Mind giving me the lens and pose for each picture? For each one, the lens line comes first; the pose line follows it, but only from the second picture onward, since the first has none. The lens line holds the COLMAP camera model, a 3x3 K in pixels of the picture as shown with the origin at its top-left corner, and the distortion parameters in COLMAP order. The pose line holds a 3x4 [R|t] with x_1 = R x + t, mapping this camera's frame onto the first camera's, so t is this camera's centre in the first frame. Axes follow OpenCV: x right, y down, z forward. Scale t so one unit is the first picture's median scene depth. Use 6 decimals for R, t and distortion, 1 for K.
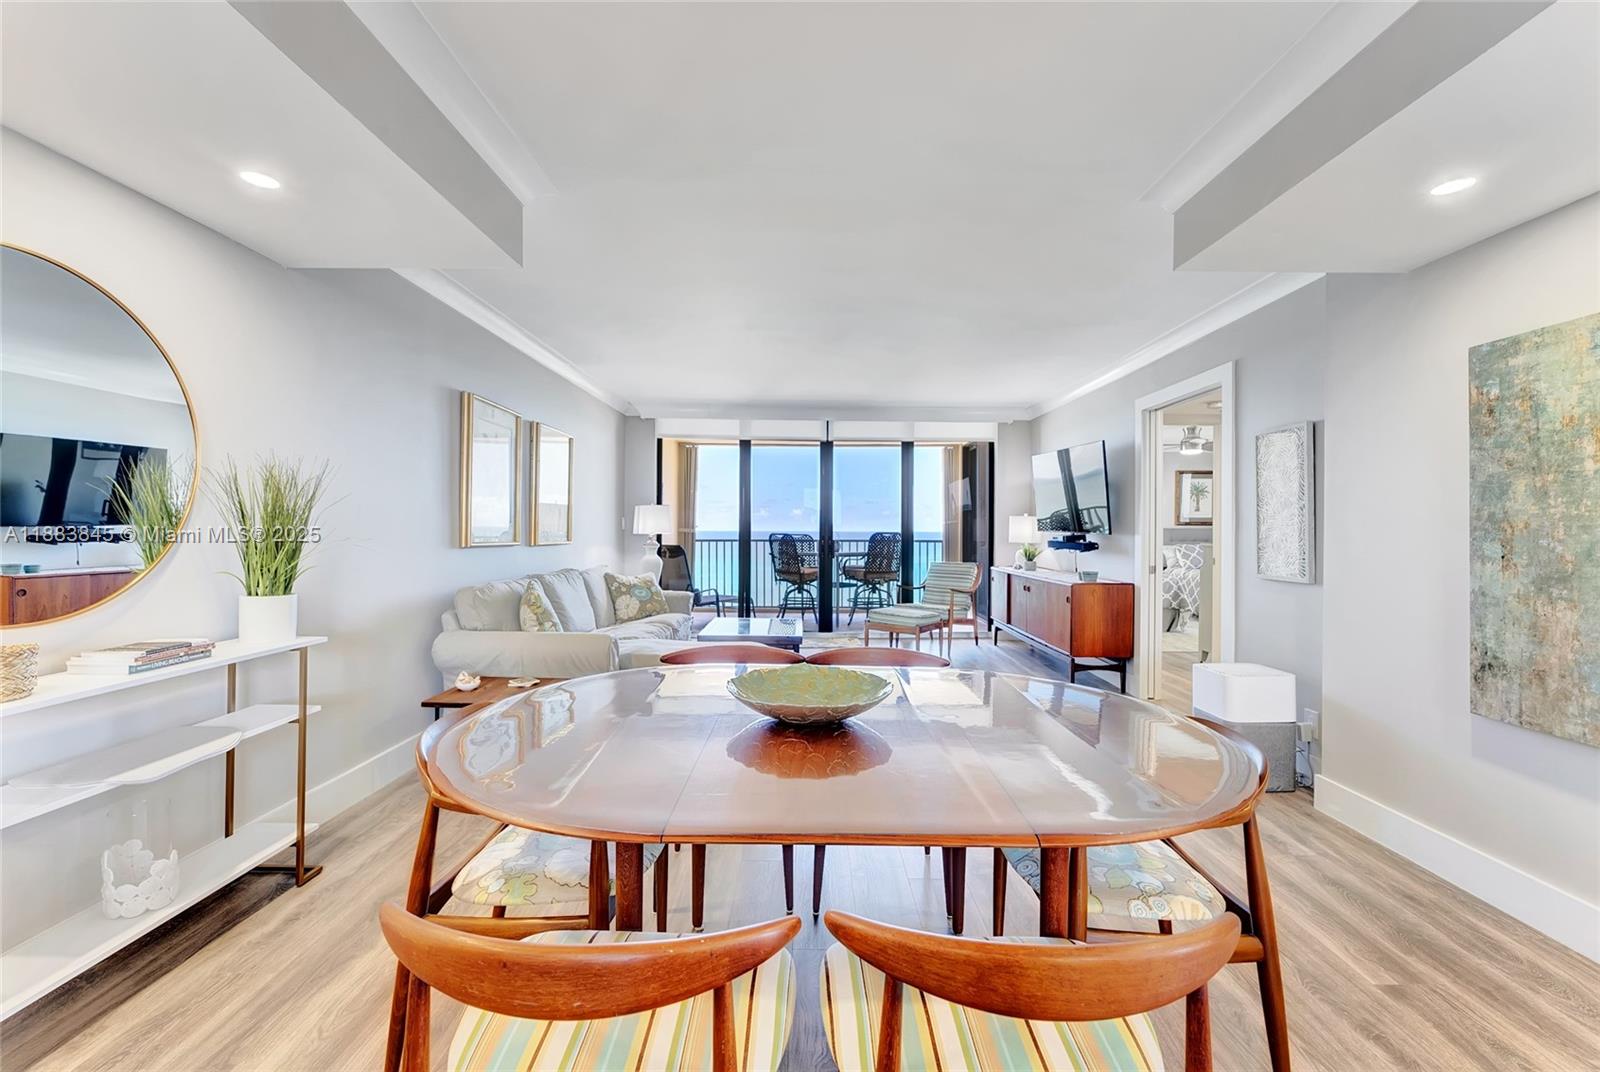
lens RADIAL K [[666.2, 0, 815.3], [0, 666.2, 520.4], [0, 0, 1]] dist [-0.012177, -0.000103]
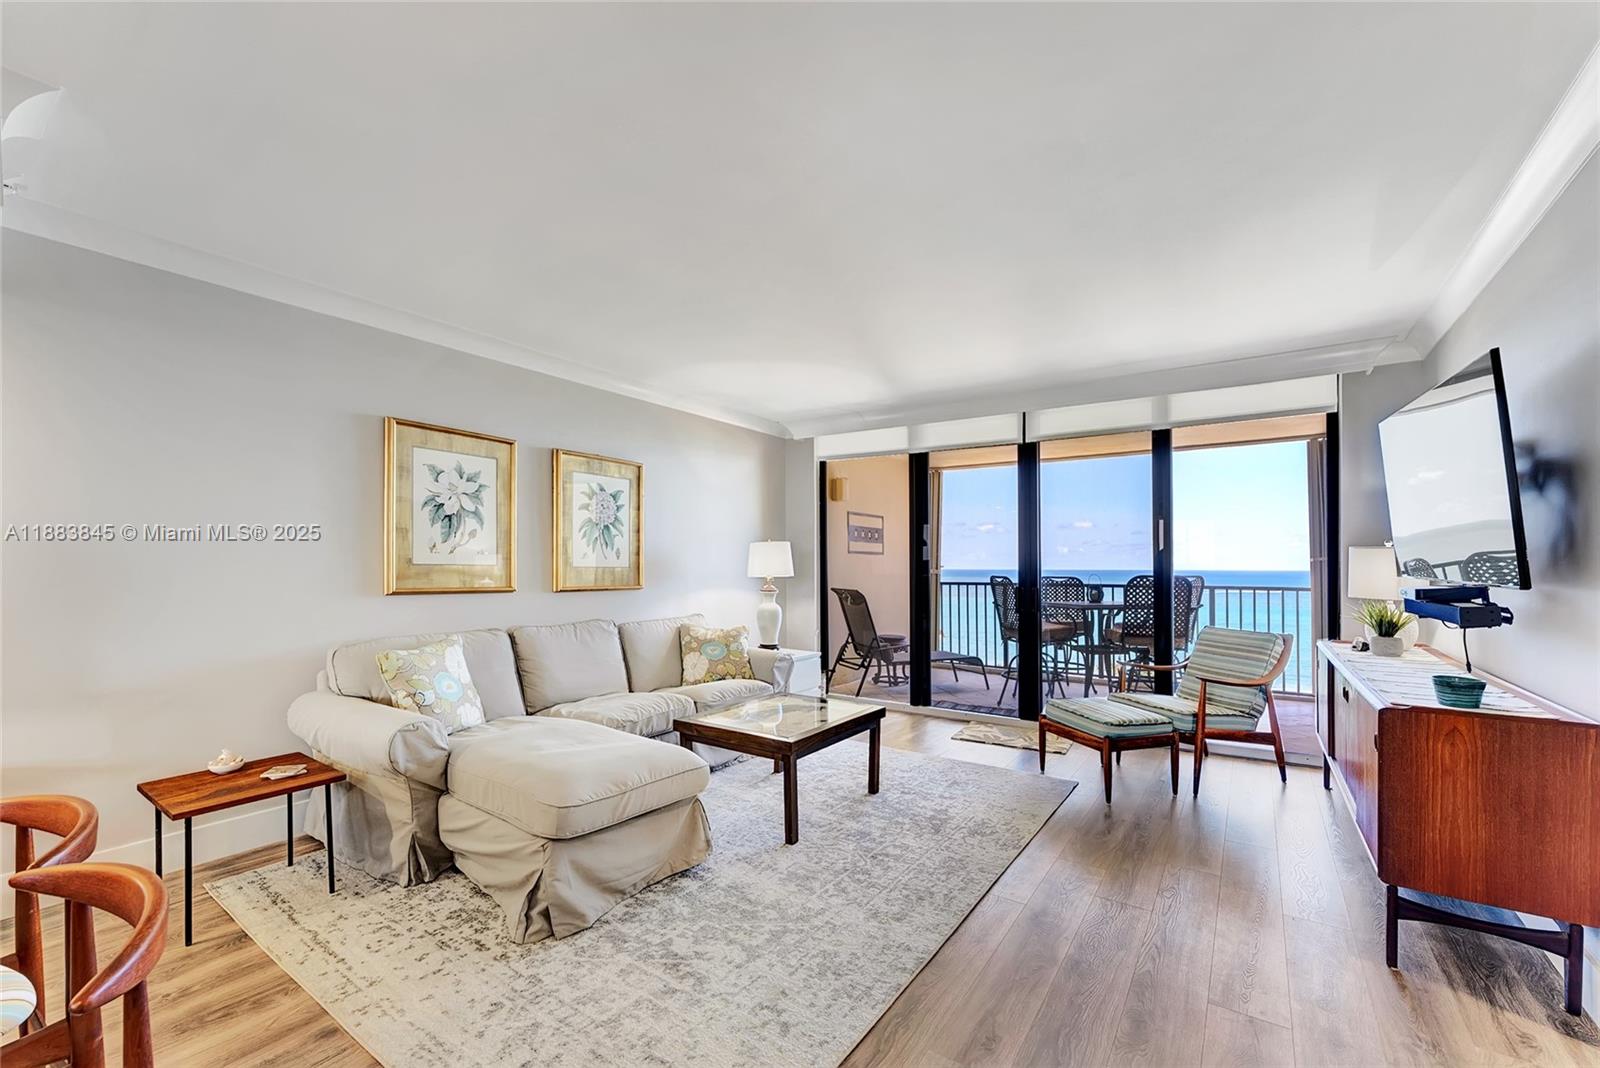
lens RADIAL K [[657.6, 0, 808.8], [0, 657.6, 562.8], [0, 0, 1]] dist [-0.001453, -0.000154]
pose [[0.818081, -0.006729, -0.575063, 0.223634], [0.010218, 0.999944, 0.002836, 0.000738], [0.575012, -0.008196, 0.818104, 0.313062]]
